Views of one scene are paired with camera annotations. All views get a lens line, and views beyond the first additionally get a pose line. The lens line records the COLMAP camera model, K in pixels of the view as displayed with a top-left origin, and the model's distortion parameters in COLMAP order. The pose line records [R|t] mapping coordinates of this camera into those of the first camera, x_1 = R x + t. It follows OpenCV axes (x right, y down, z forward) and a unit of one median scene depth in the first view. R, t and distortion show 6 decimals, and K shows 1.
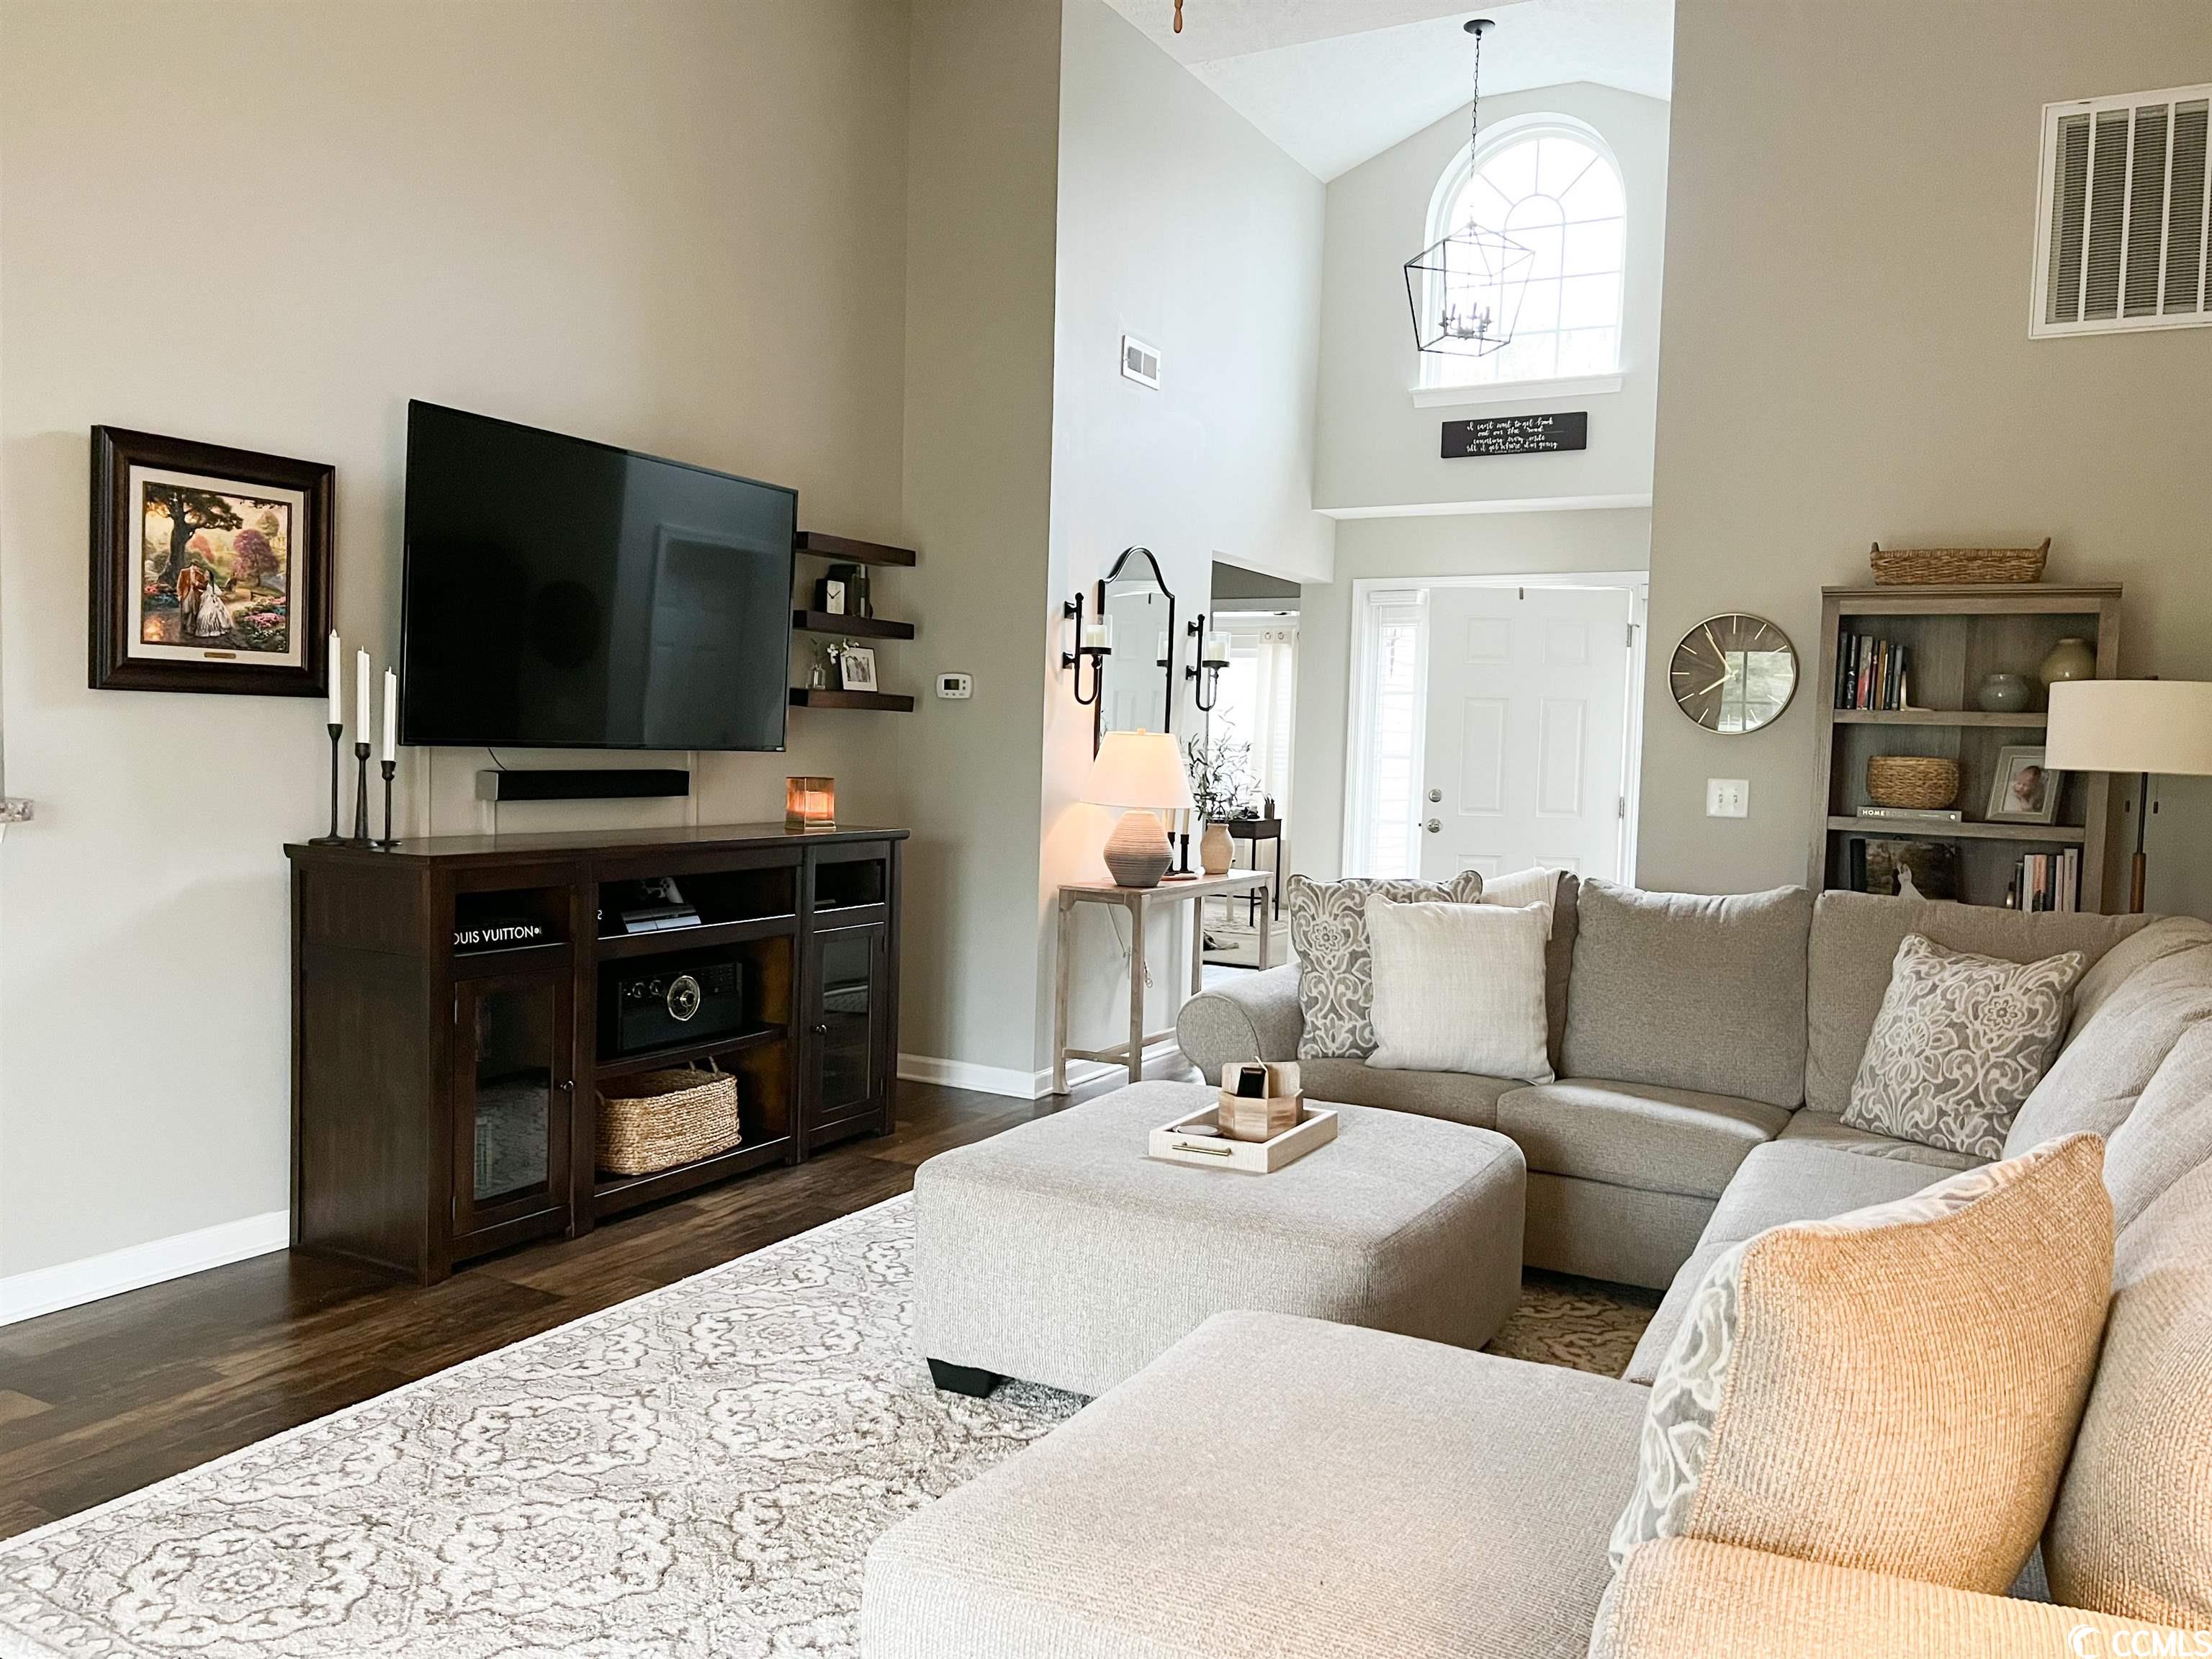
lens RADIAL K [[1660.1, 0, 1115.3], [0, 1660.1, 832.2], [0, 0, 1]] dist [0.068898, -0.084258]
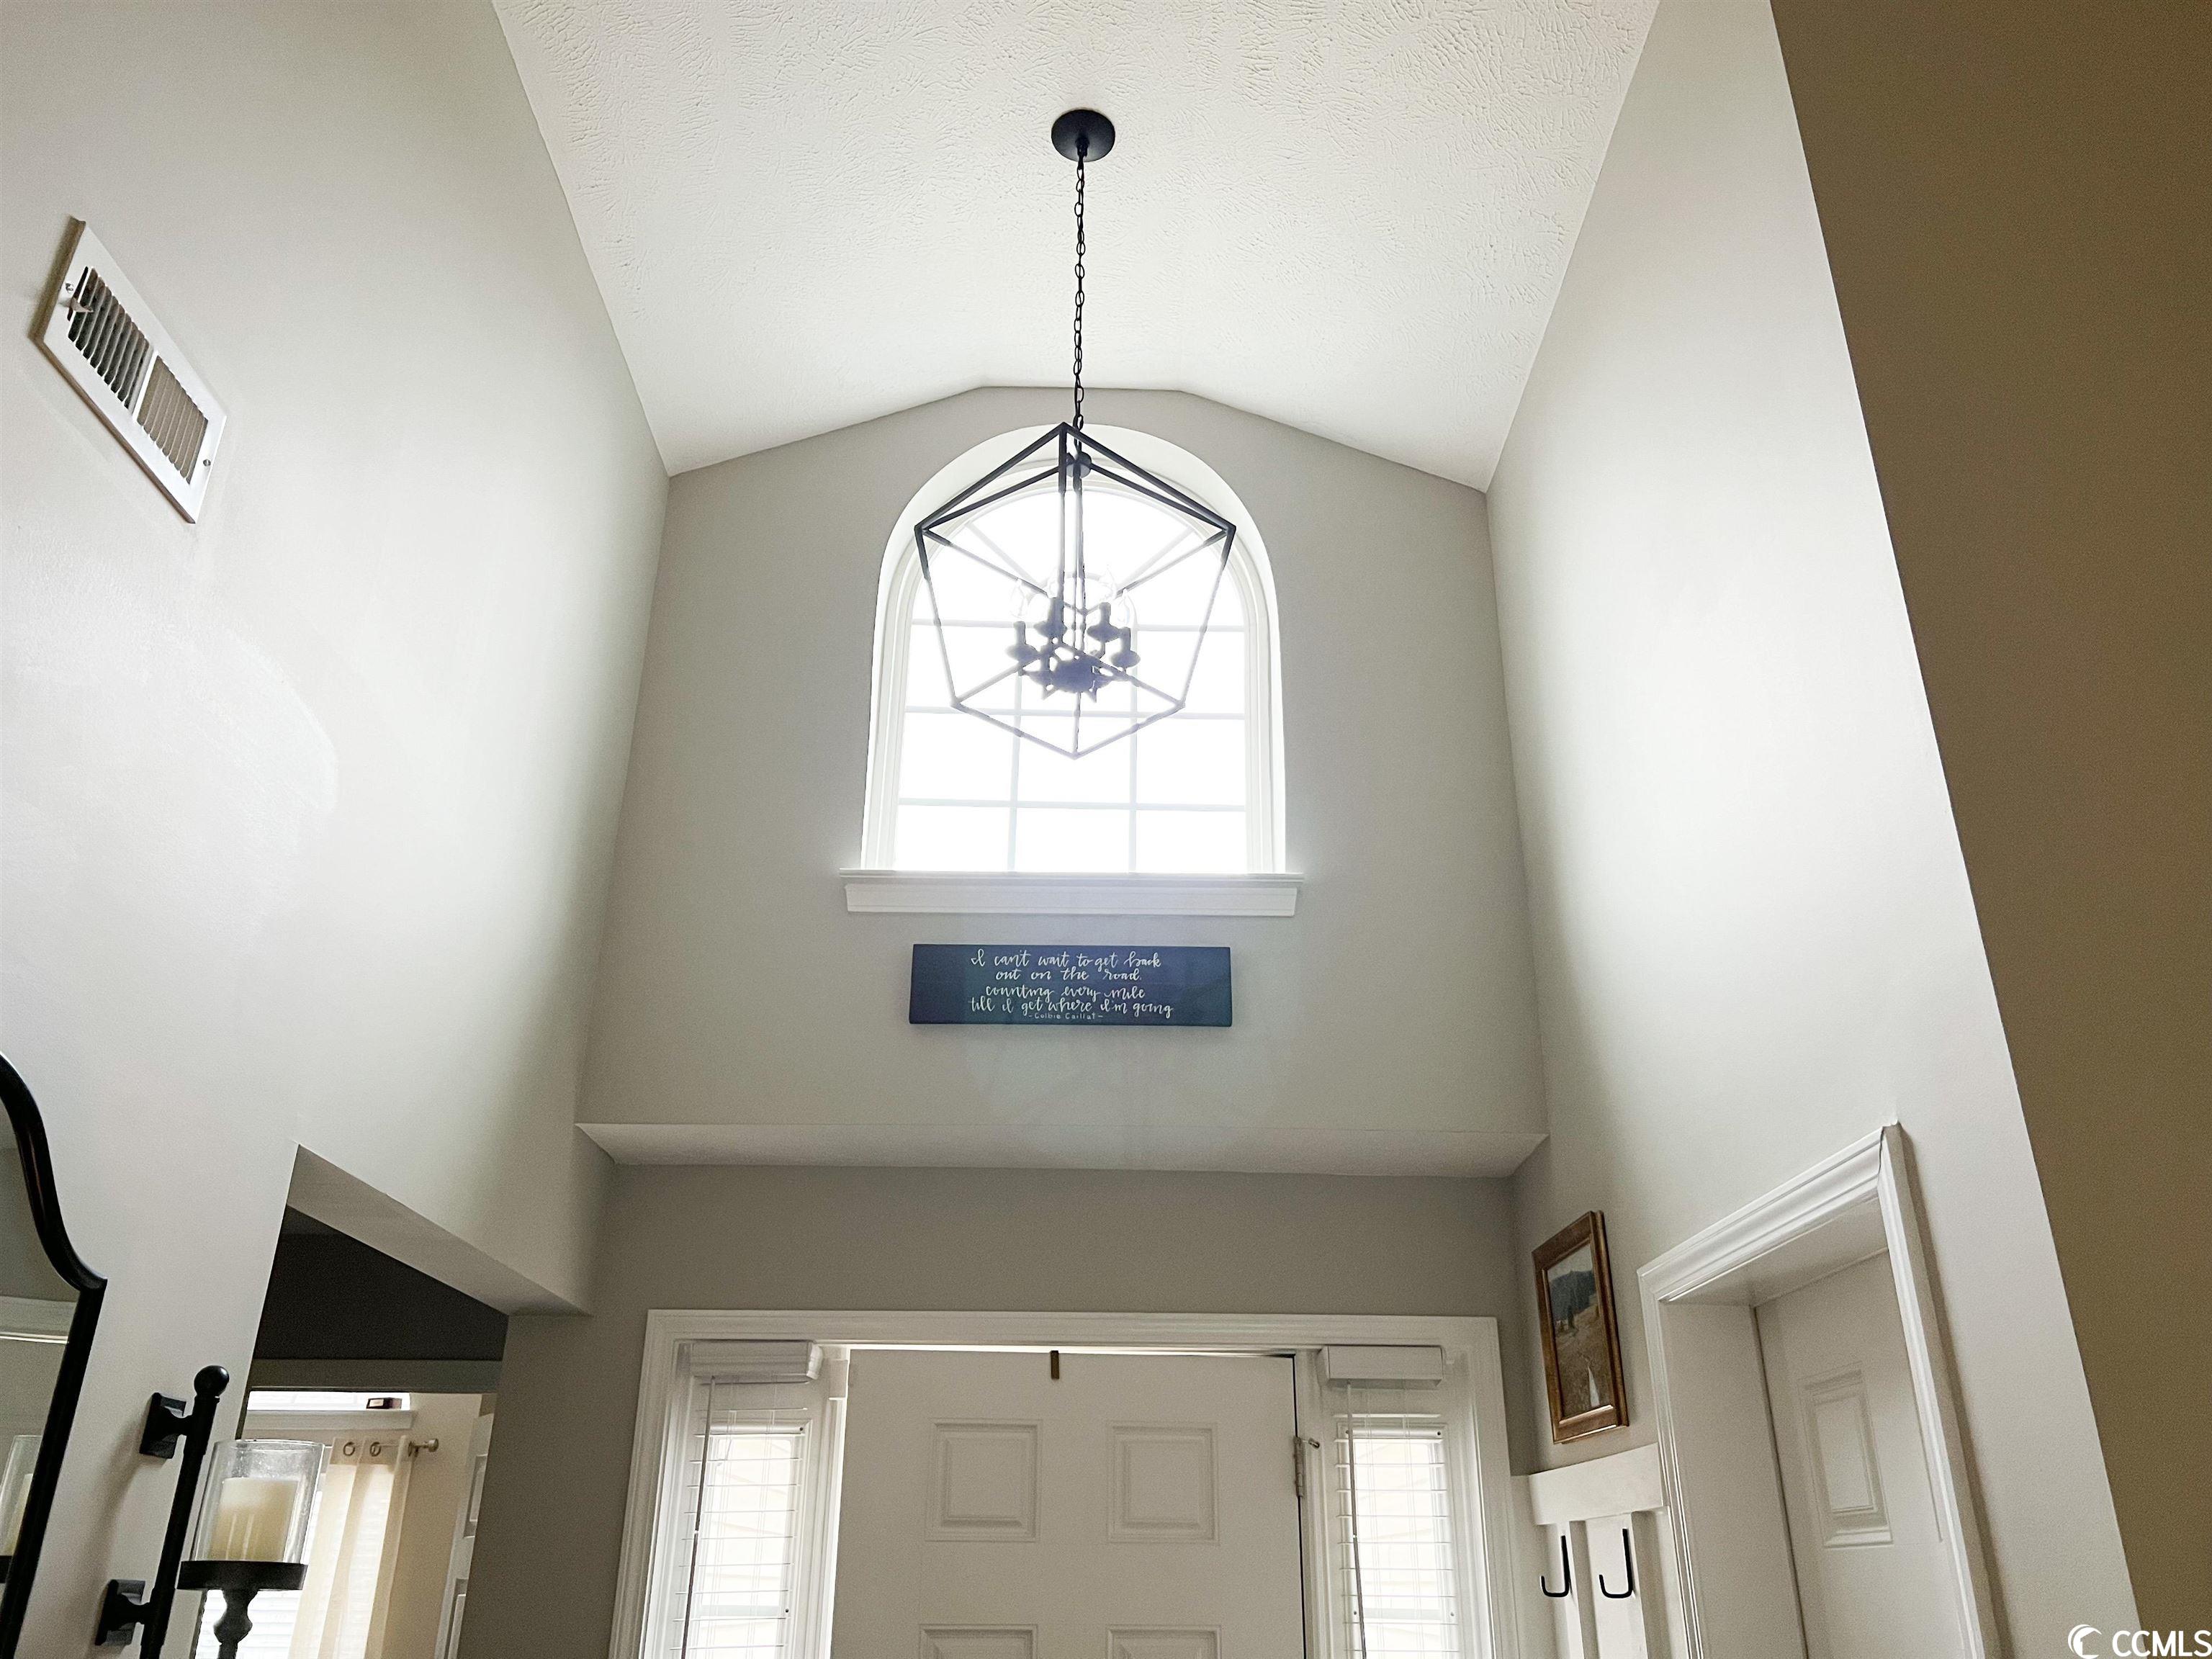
lens RADIAL K [[1660.1, 0, 1102.6], [0, 1660.1, 843.0], [0, 0, 1]] dist [0.068898, -0.084258]
pose [[0.871982, 0.179215, 0.455555, 0.054983], [0.043476, 0.898552, -0.436708, -0.120423], [-0.487604, 0.400607, 0.775729, 0.998553]]
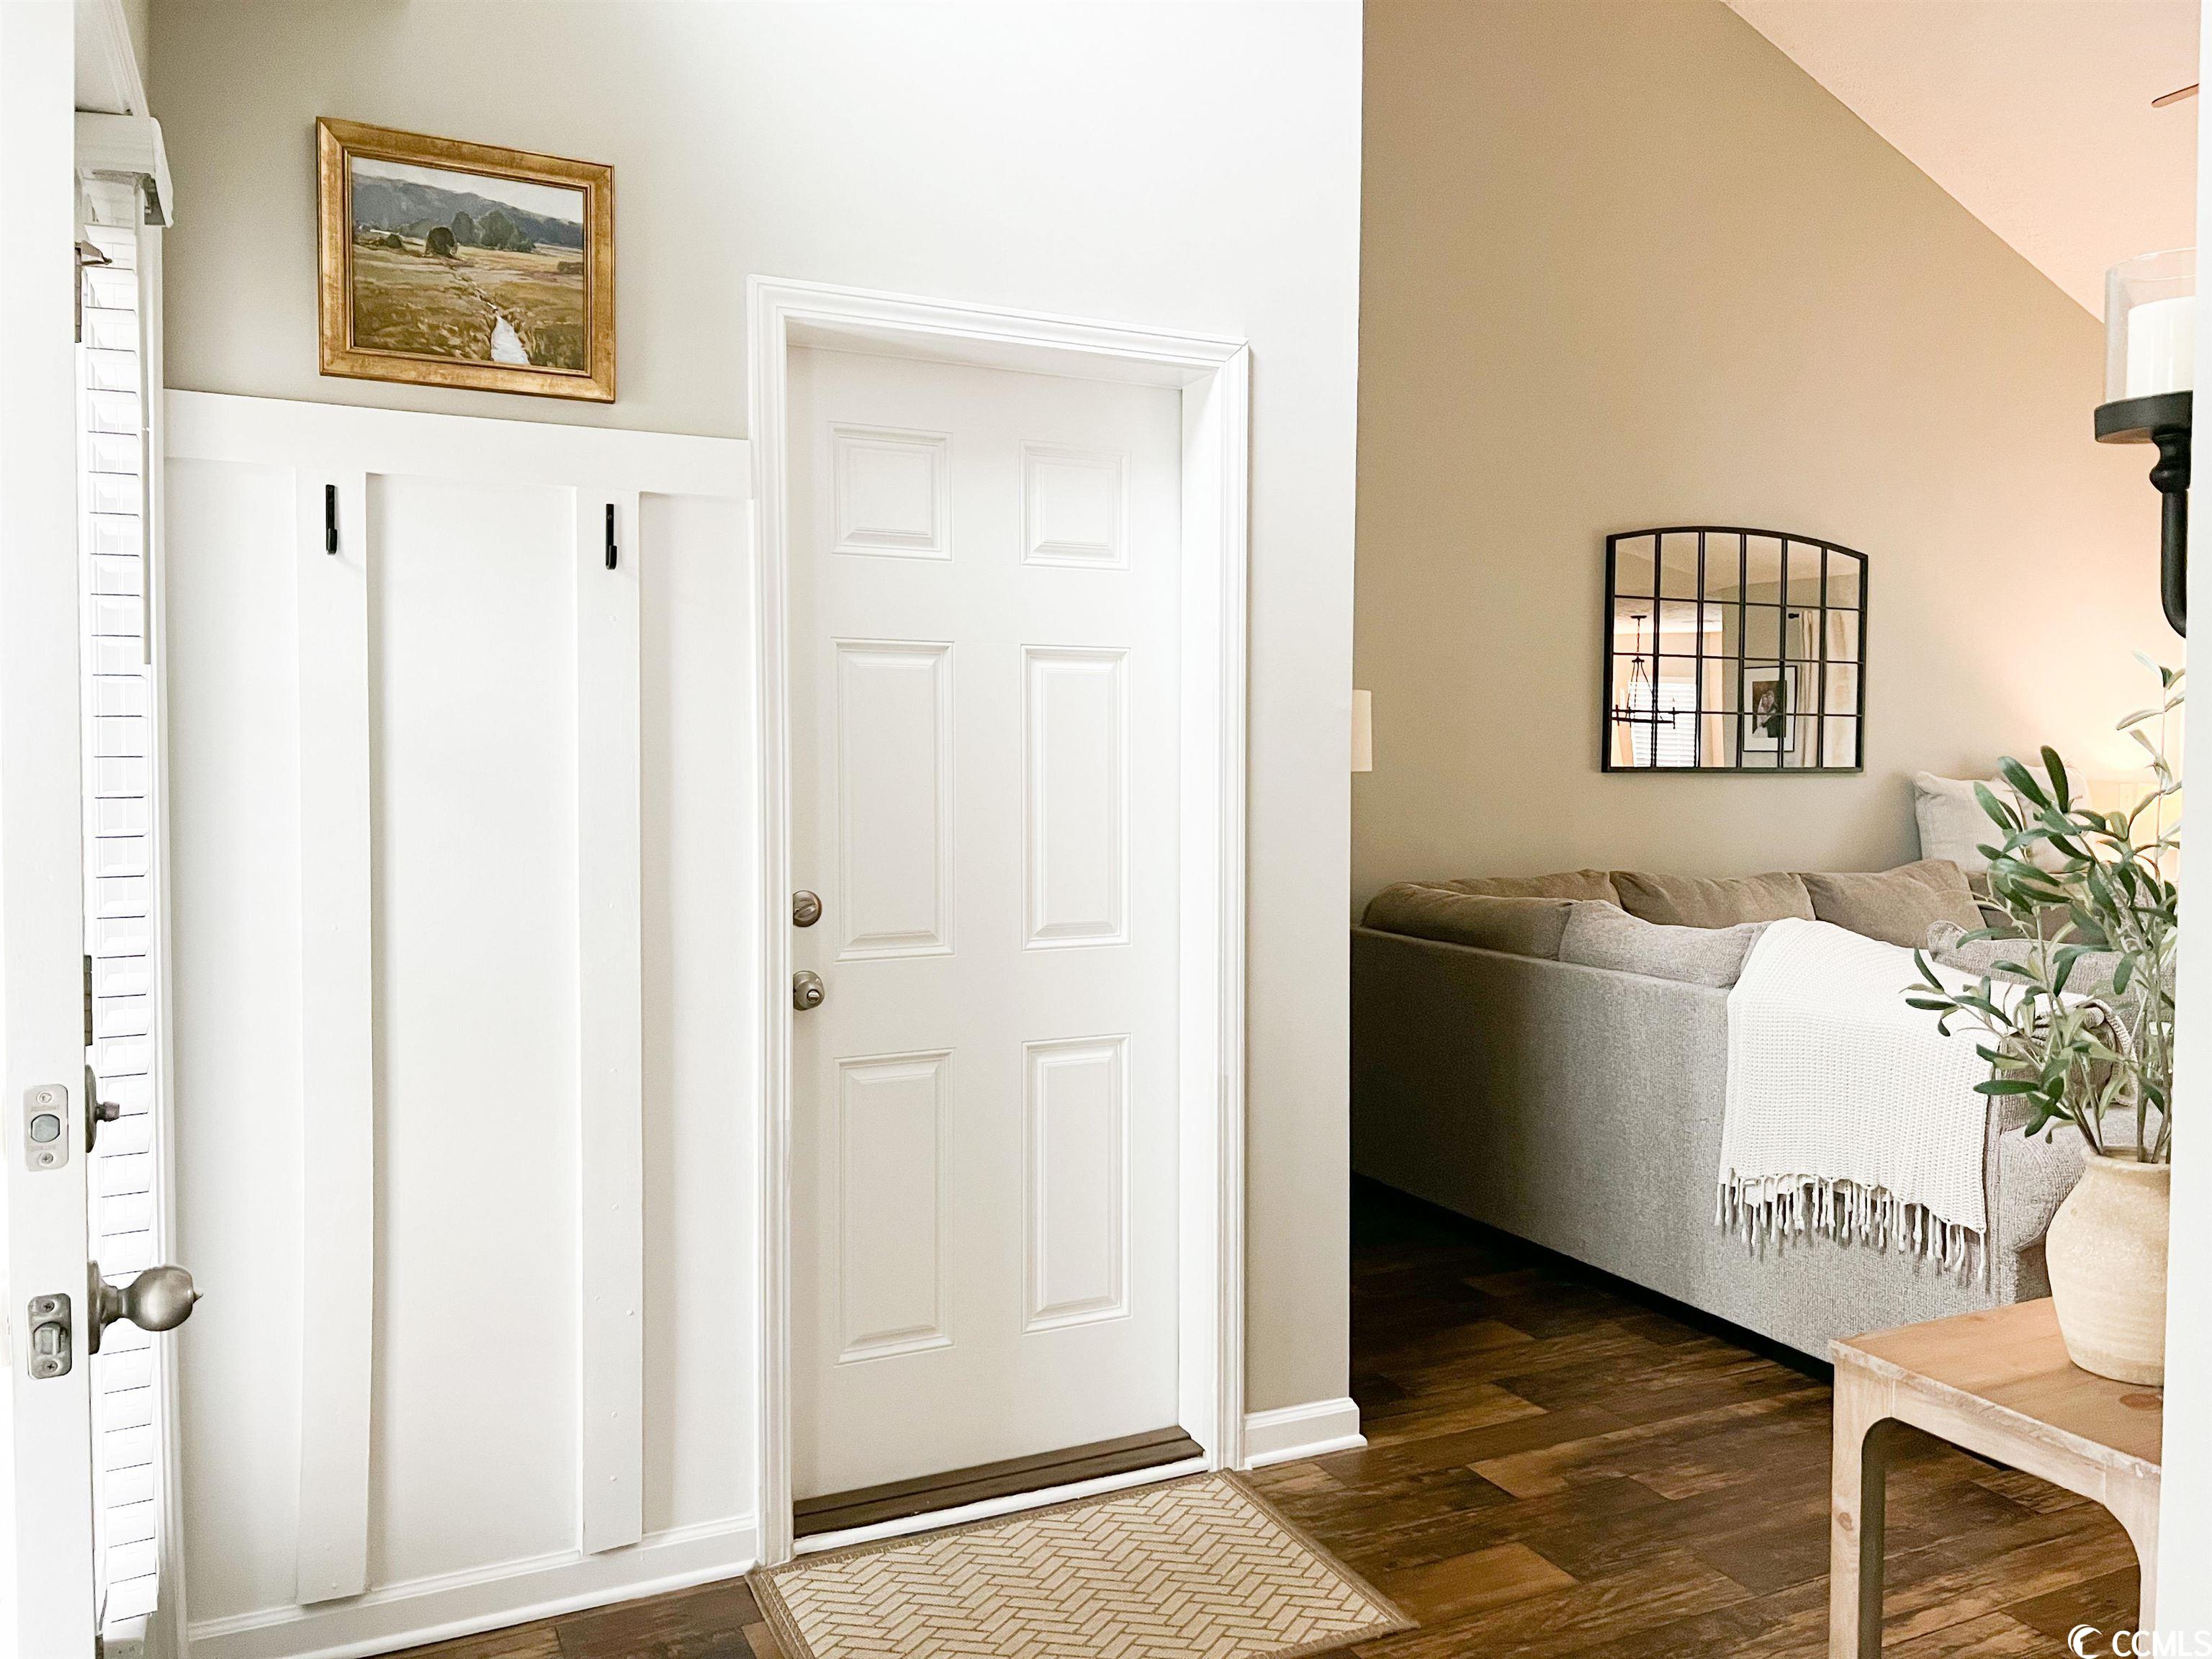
lens RADIAL K [[1660.1, 0, 1113.8], [0, 1660.1, 812.1], [0, 0, 1]] dist [0.068898, -0.084258]
pose [[-0.811190, -0.061141, 0.581578, 0.063475], [-0.001537, 0.994739, 0.102431, -0.110010], [-0.584781, 0.082197, -0.807016, 1.802218]]
